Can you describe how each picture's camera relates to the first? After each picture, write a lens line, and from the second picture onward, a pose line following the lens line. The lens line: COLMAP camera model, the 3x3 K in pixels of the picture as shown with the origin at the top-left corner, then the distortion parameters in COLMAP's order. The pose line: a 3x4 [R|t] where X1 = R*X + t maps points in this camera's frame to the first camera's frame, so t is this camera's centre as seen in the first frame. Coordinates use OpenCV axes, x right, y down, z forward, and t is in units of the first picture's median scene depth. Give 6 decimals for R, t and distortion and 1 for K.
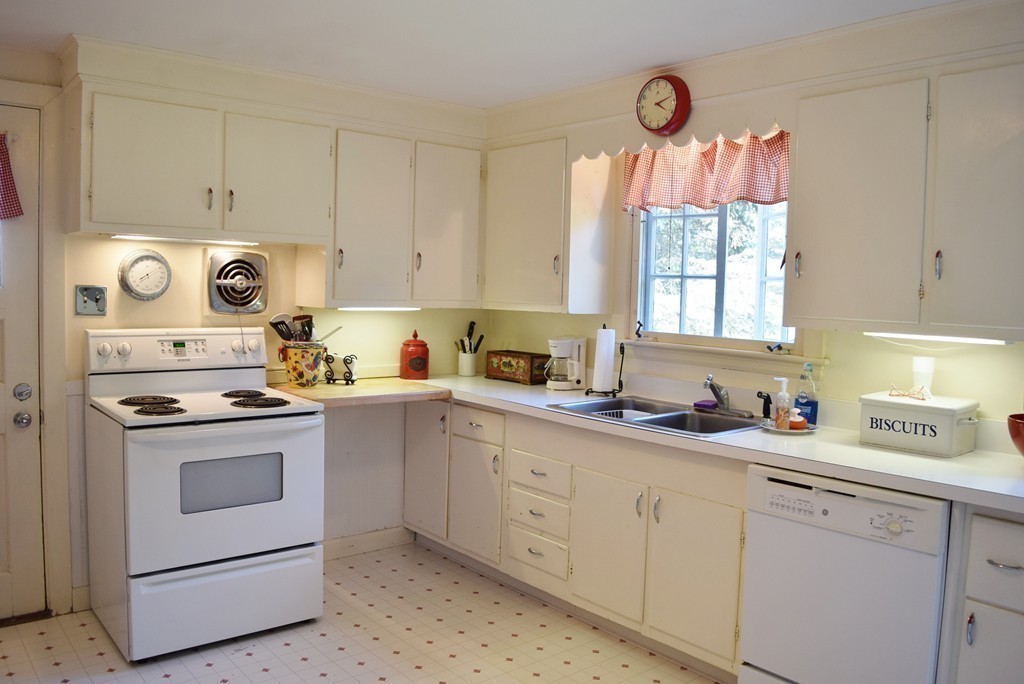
lens RADIAL K [[813.8, 0, 511.4], [0, 813.8, 339.4], [0, 0, 1]] dist [-0.062881, -0.007339]
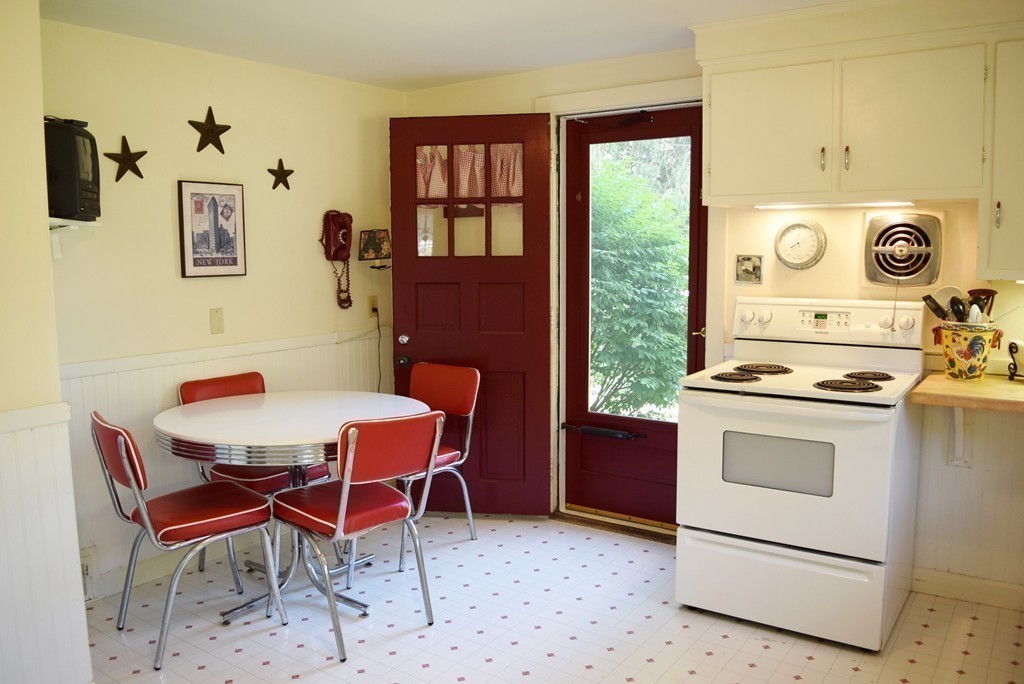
lens RADIAL K [[813.8, 0, 511.7], [0, 813.8, 345.1], [0, 0, 1]] dist [-0.062881, -0.007339]
pose [[0.284899, 0.082863, -0.954969, 0.375351], [-0.046518, 0.996278, 0.072569, -0.010946], [0.957428, 0.023748, 0.287693, 0.358676]]
